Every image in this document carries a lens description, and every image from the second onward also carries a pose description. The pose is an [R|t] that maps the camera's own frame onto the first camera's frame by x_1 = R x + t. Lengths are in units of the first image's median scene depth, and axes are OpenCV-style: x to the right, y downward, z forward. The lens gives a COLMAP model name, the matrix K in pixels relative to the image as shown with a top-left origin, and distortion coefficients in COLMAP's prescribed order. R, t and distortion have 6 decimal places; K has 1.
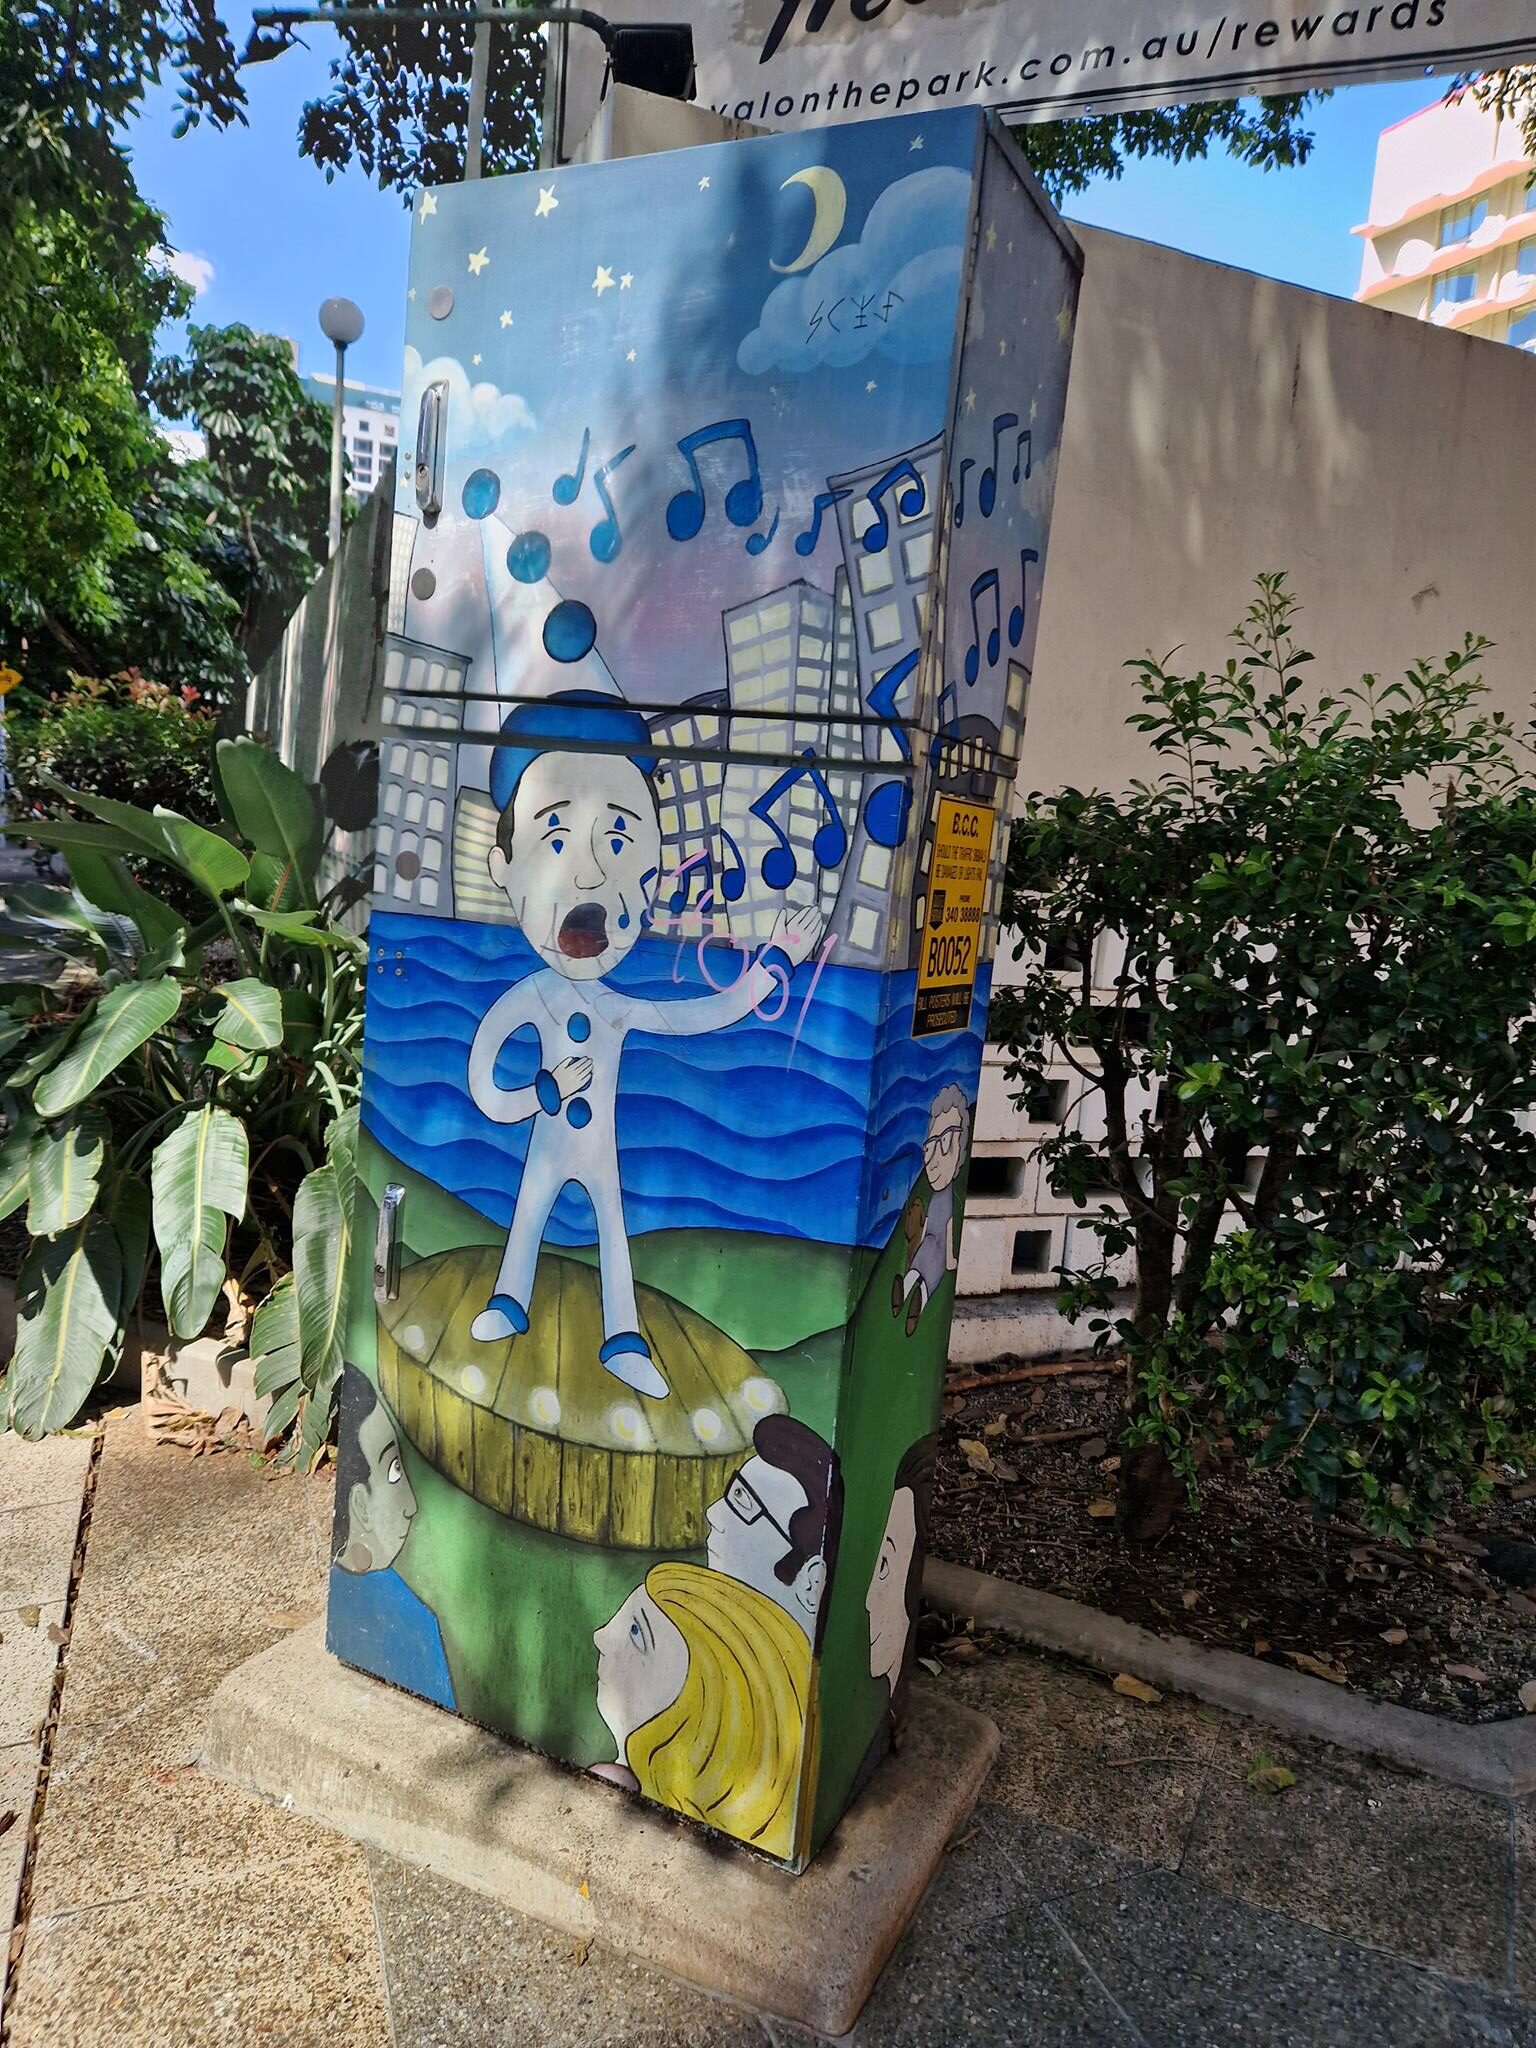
lens RADIAL K [[1359.7, 0, 768.0], [0, 1359.7, 1024.0], [0, 0, 1]] dist [0.027289, -0.001919]
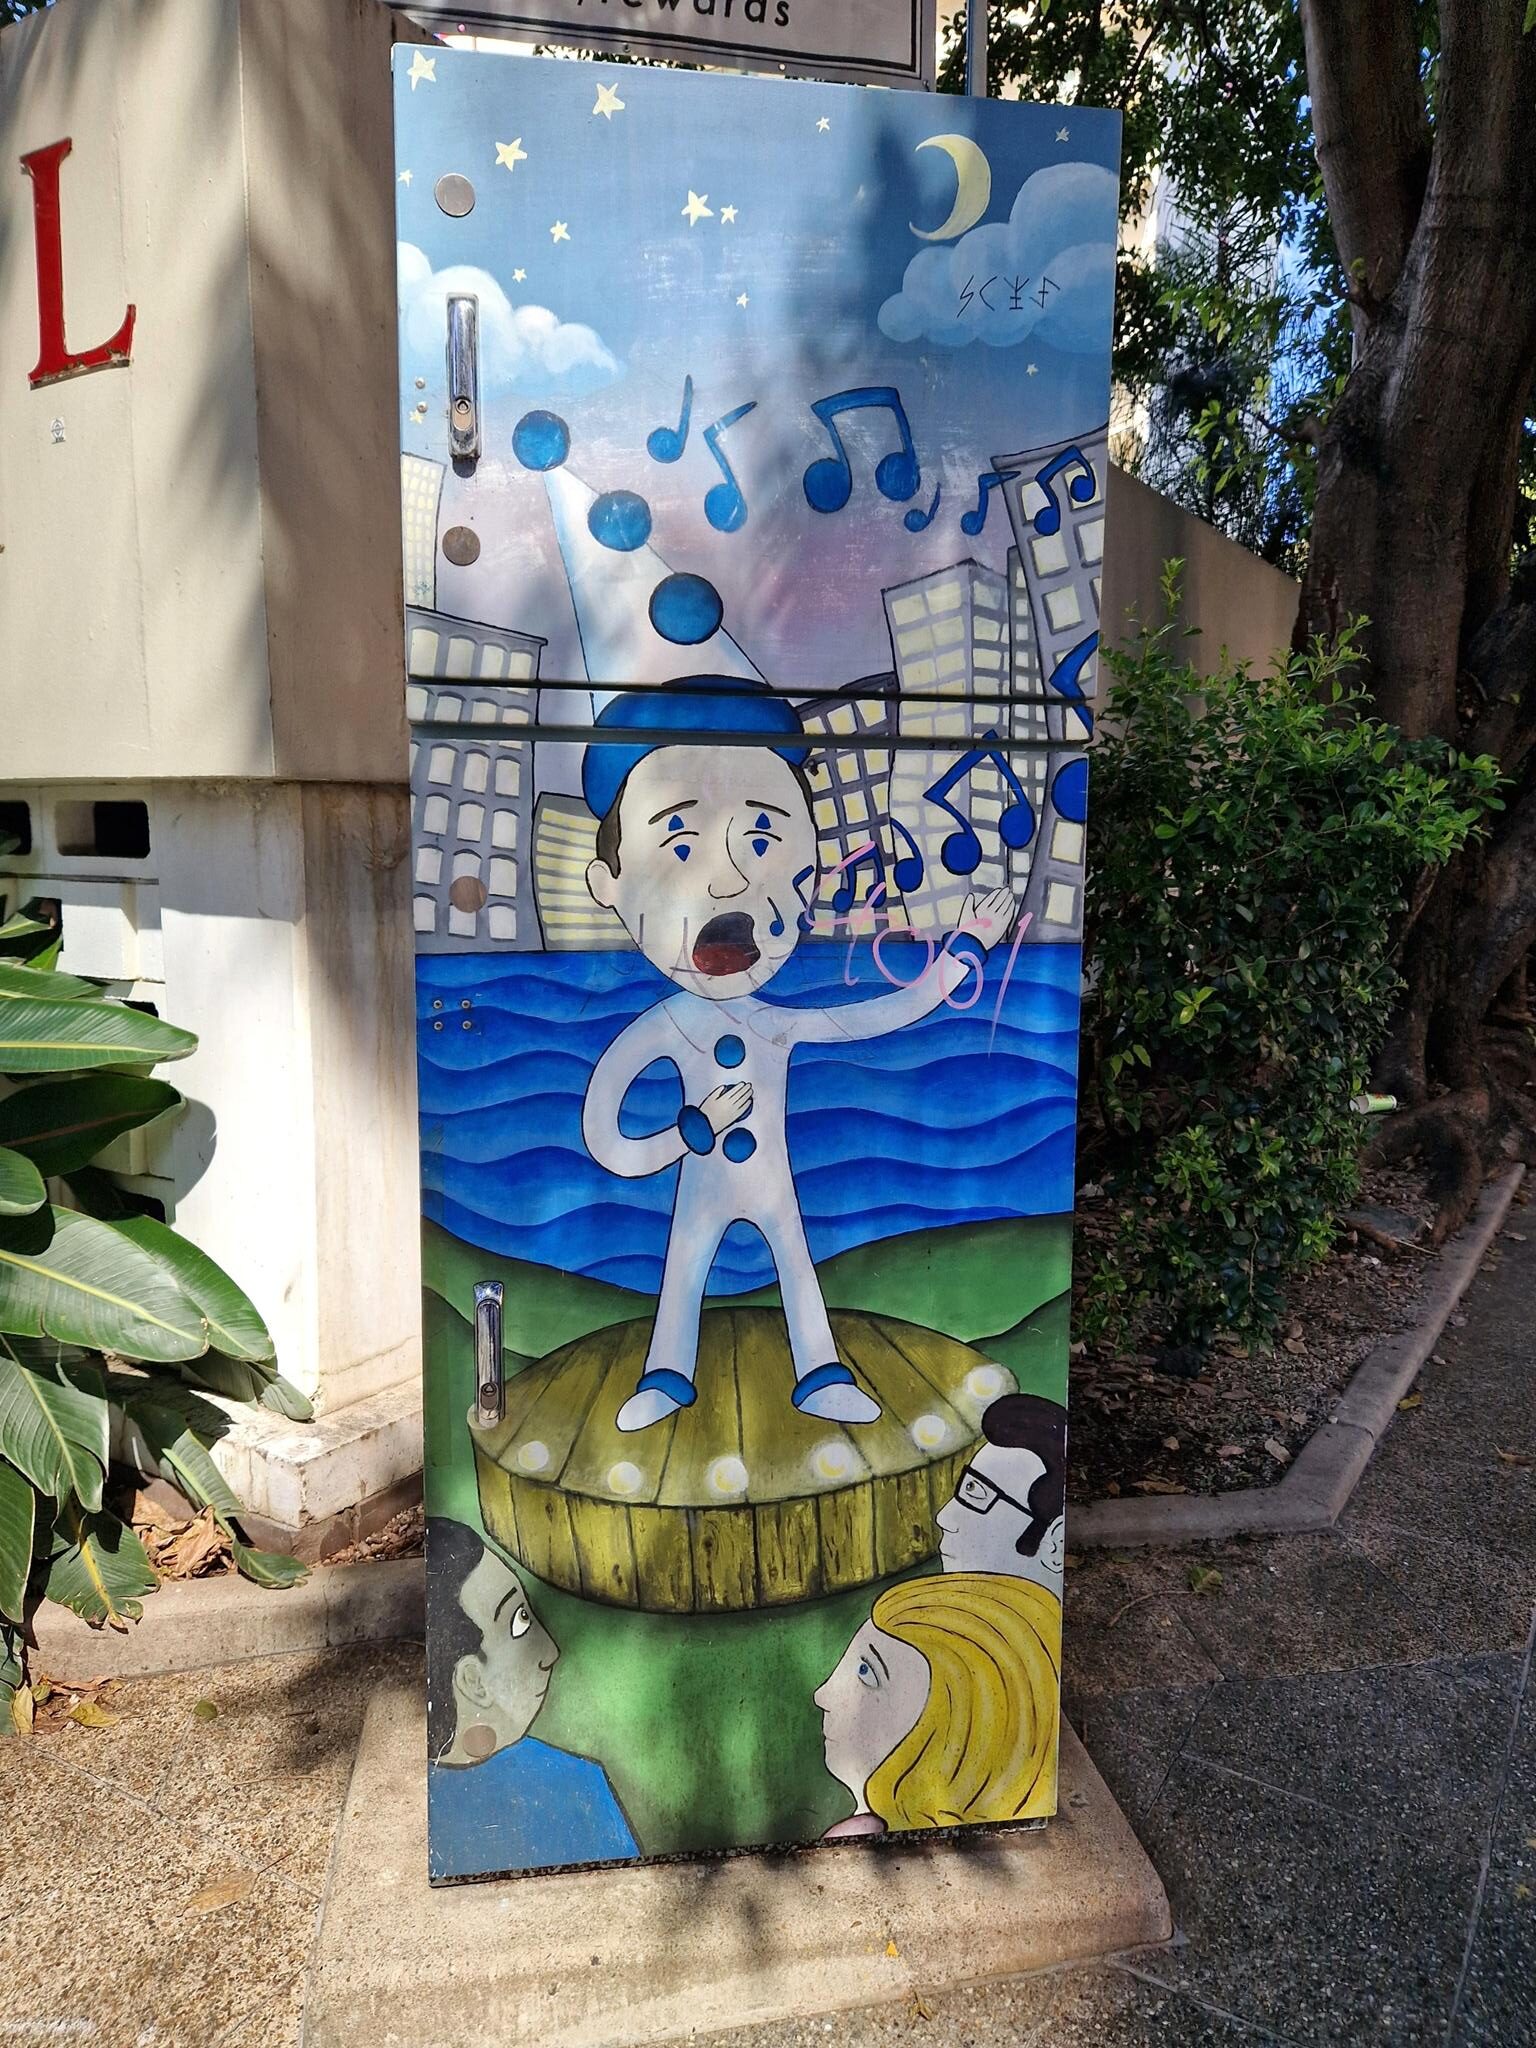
lens RADIAL K [[1423.3, 0, 767.6], [0, 1423.3, 1016.9], [0, 0, 1]] dist [0.028469, -0.002429]
pose [[0.816865, -0.157261, 0.554979, -0.656665], [0.143193, 0.987287, 0.068998, -0.083968], [-0.558774, 0.023107, 0.828998, 0.214318]]
